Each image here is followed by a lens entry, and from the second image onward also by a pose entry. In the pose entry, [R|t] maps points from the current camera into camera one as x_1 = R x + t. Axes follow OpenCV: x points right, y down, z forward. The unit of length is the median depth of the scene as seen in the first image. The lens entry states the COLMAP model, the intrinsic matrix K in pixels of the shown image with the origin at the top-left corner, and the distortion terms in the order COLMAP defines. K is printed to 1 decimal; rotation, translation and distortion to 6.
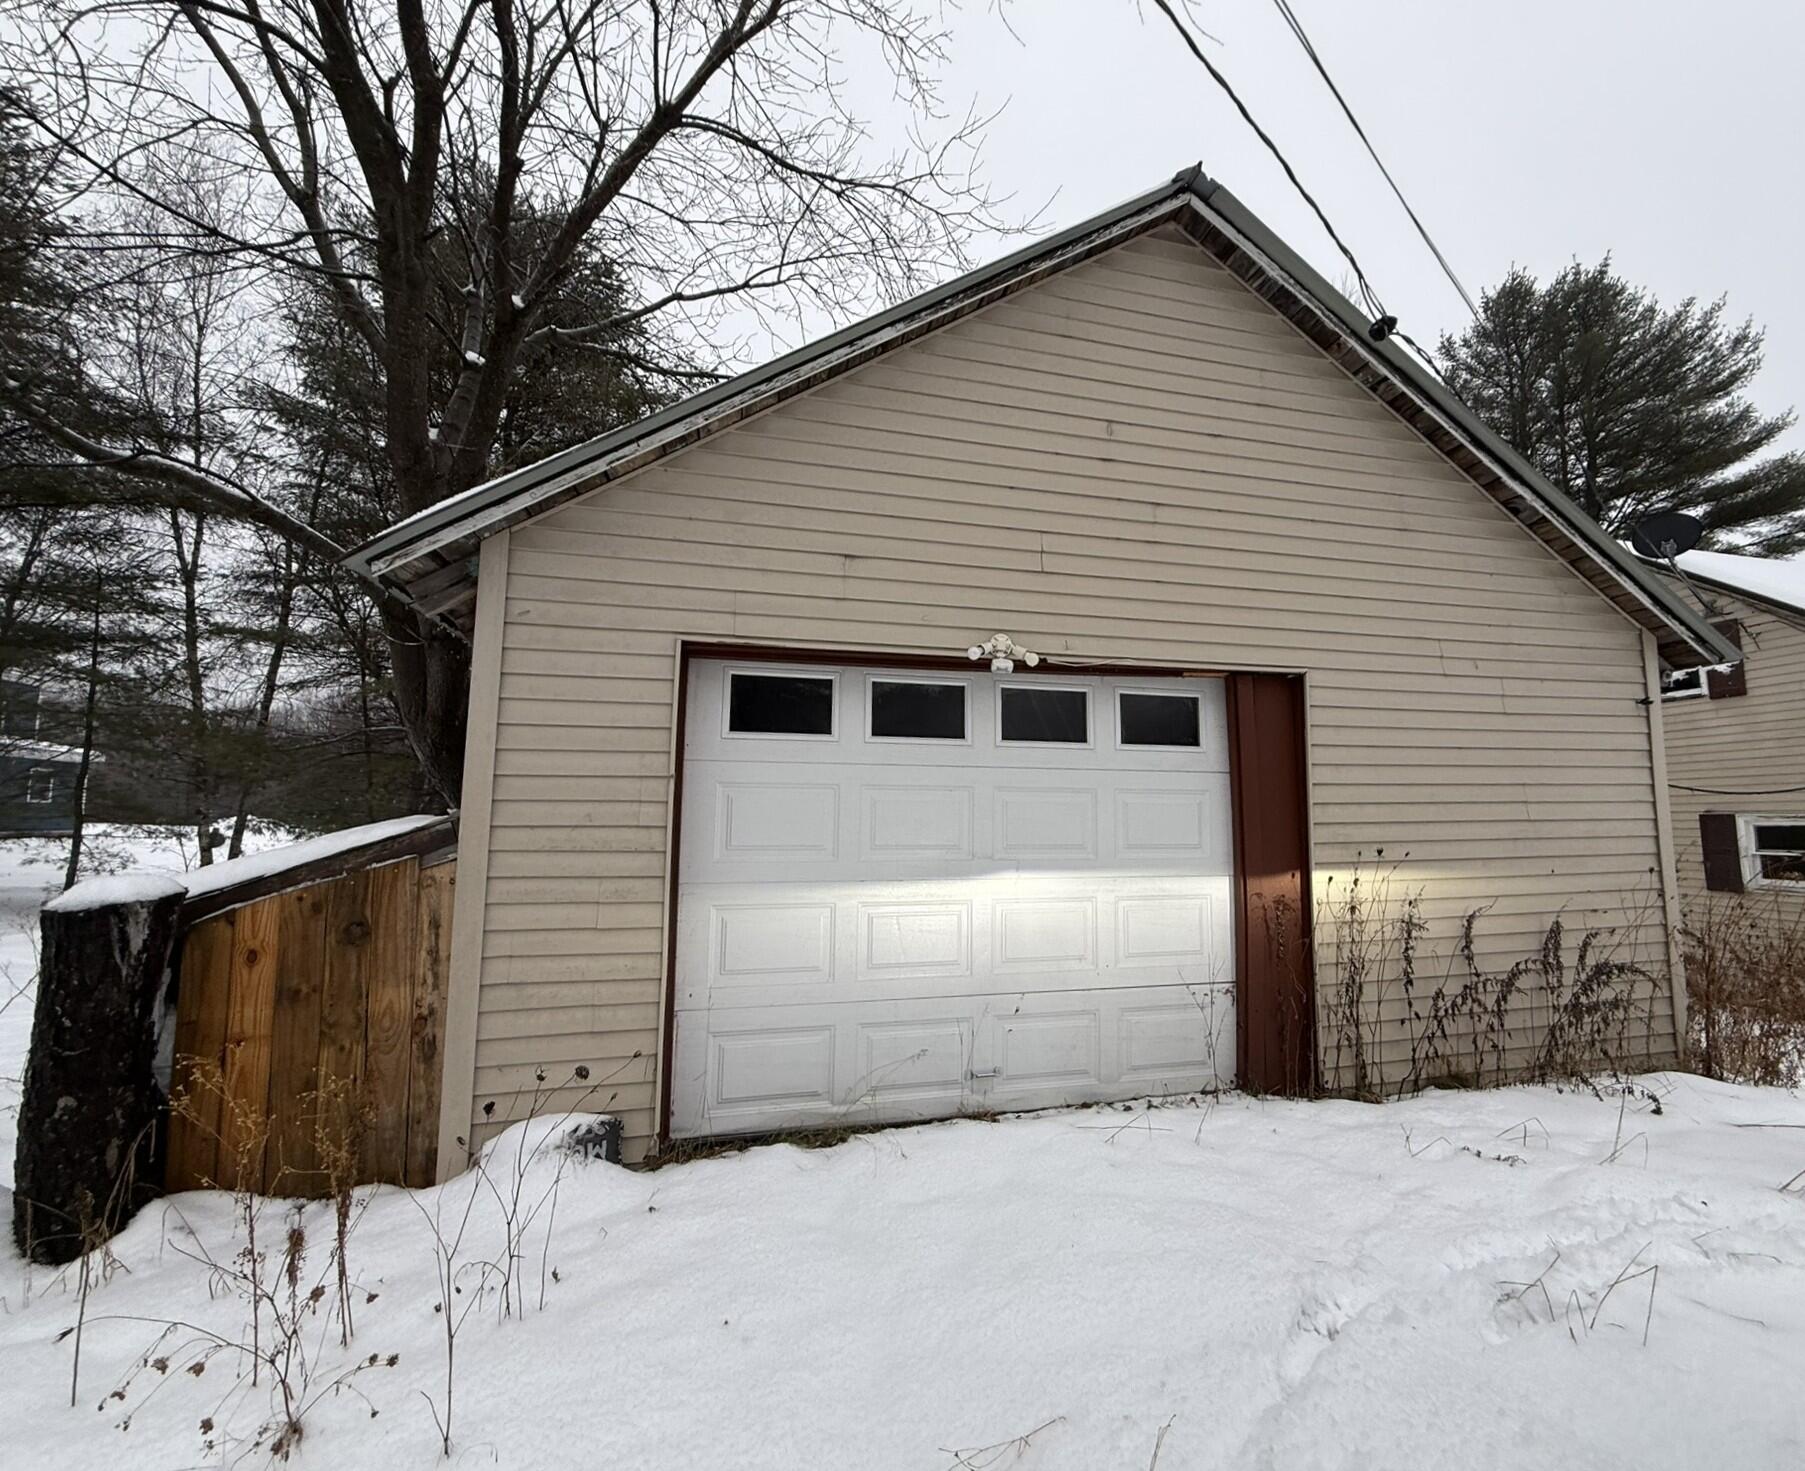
lens RADIAL K [[823.6, 0, 1004.8], [0, 823.6, 734.5], [0, 0, 1]] dist [0.003026, 0.000301]
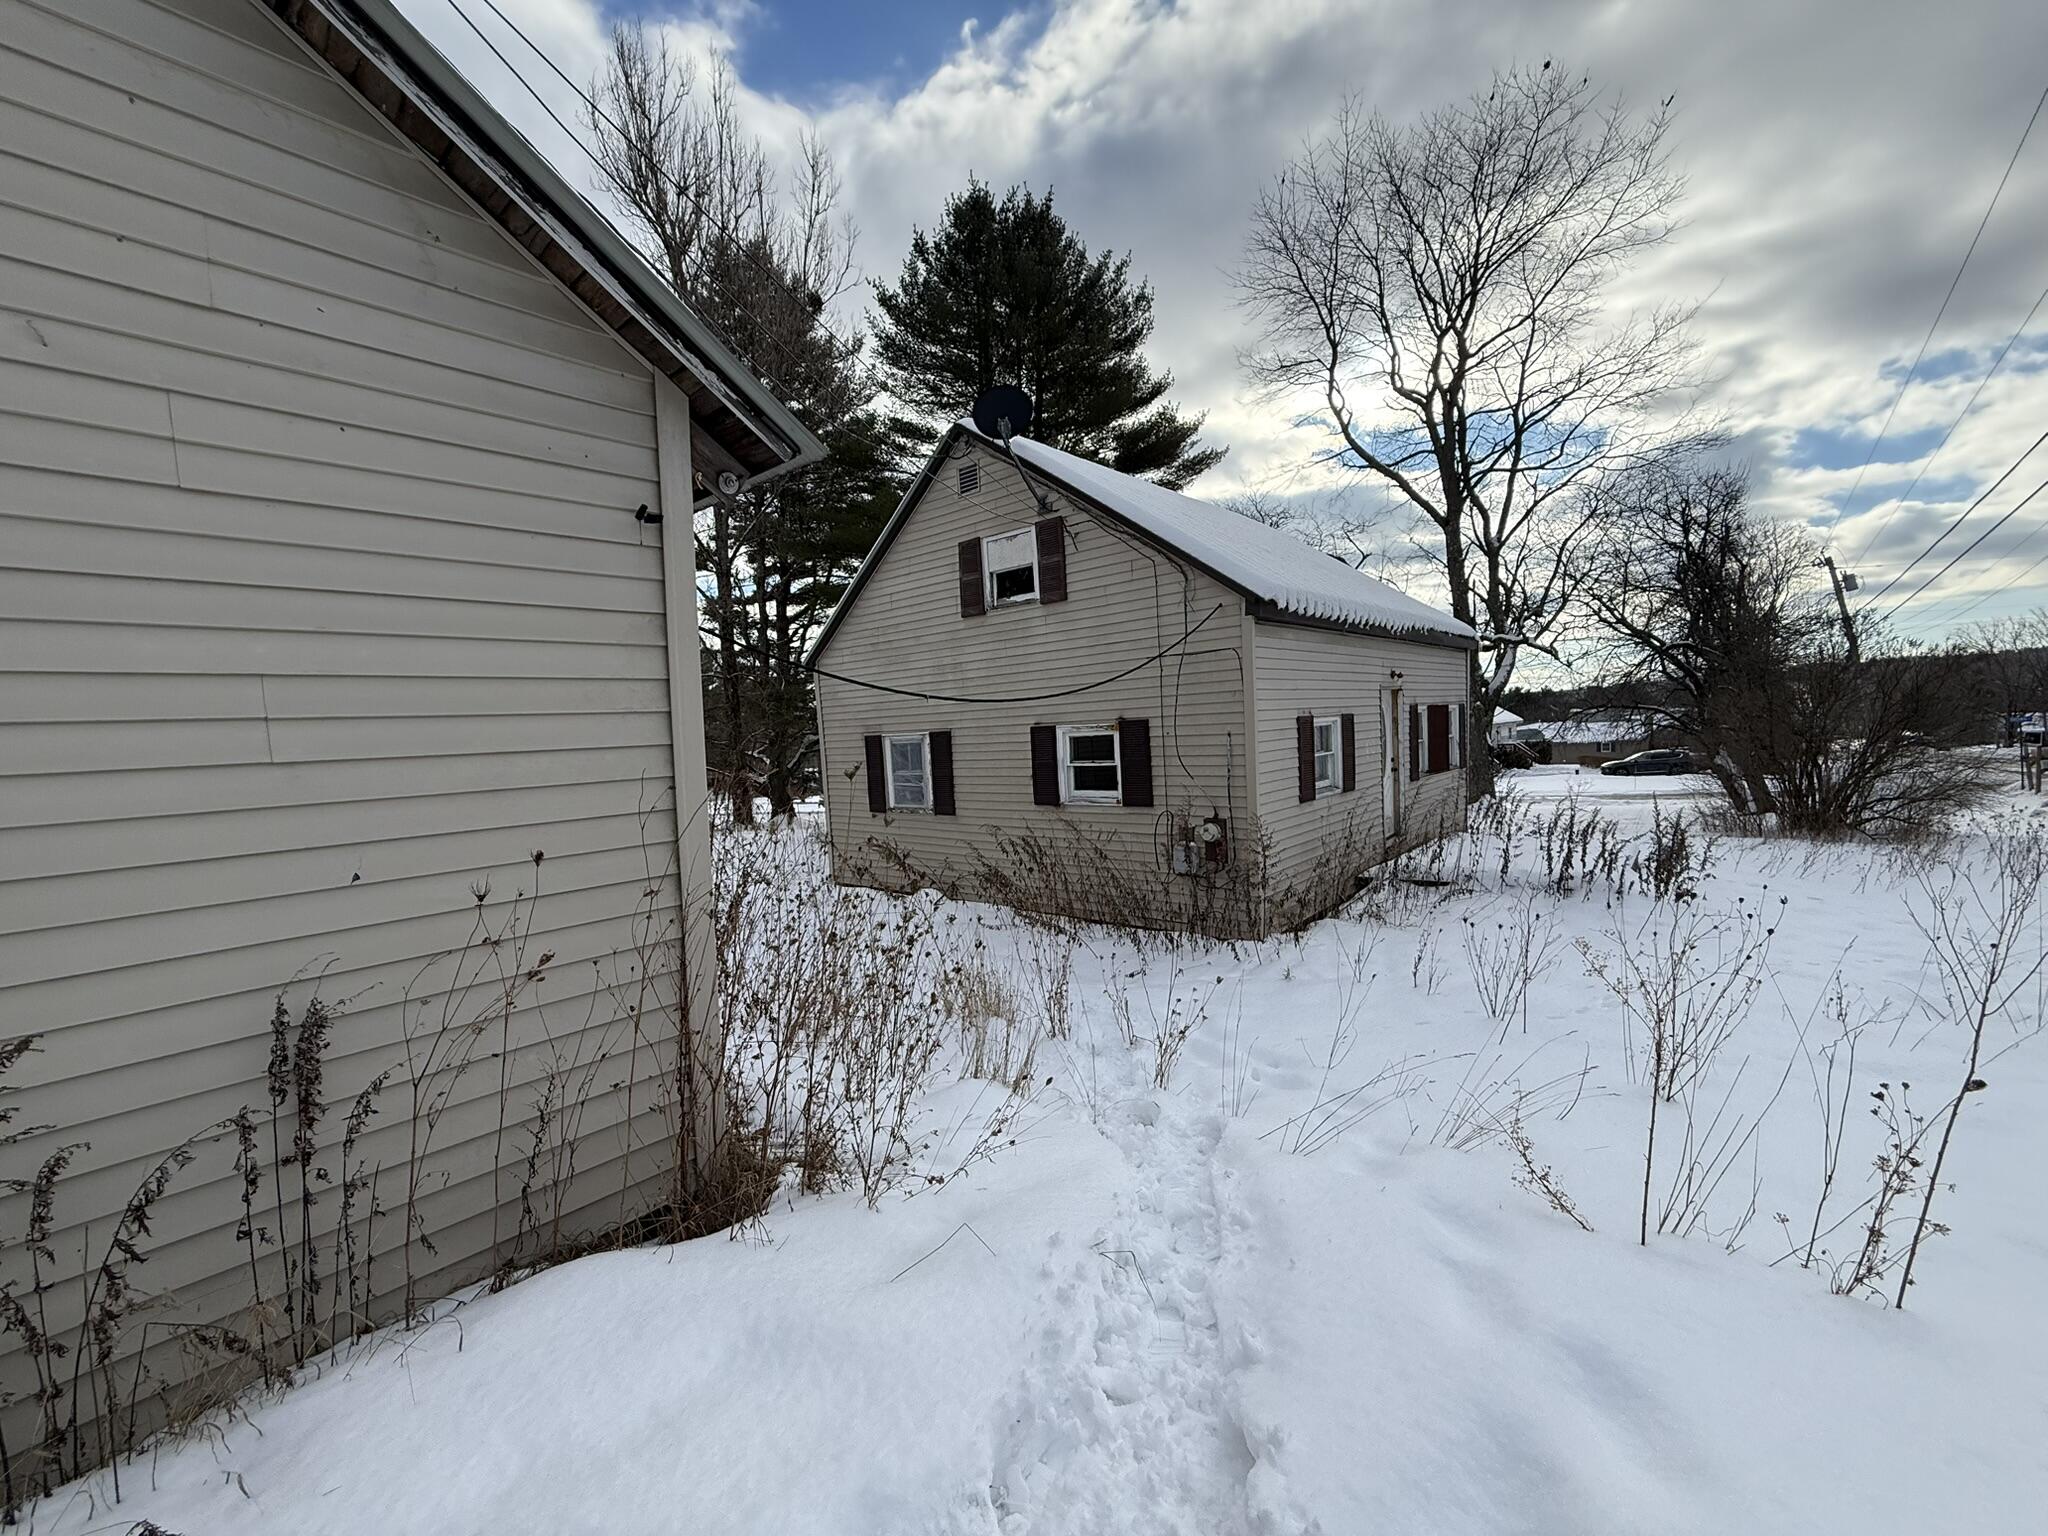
lens RADIAL K [[812.7, 0, 1024.0], [0, 812.7, 768.0], [0, 0, 1]] dist [0.001521, 0.000455]
pose [[0.846476, -0.055640, 0.529511, 0.438053], [-0.016278, 0.991355, 0.130191, 0.028503], [-0.532178, -0.118823, 0.838253, 0.276674]]
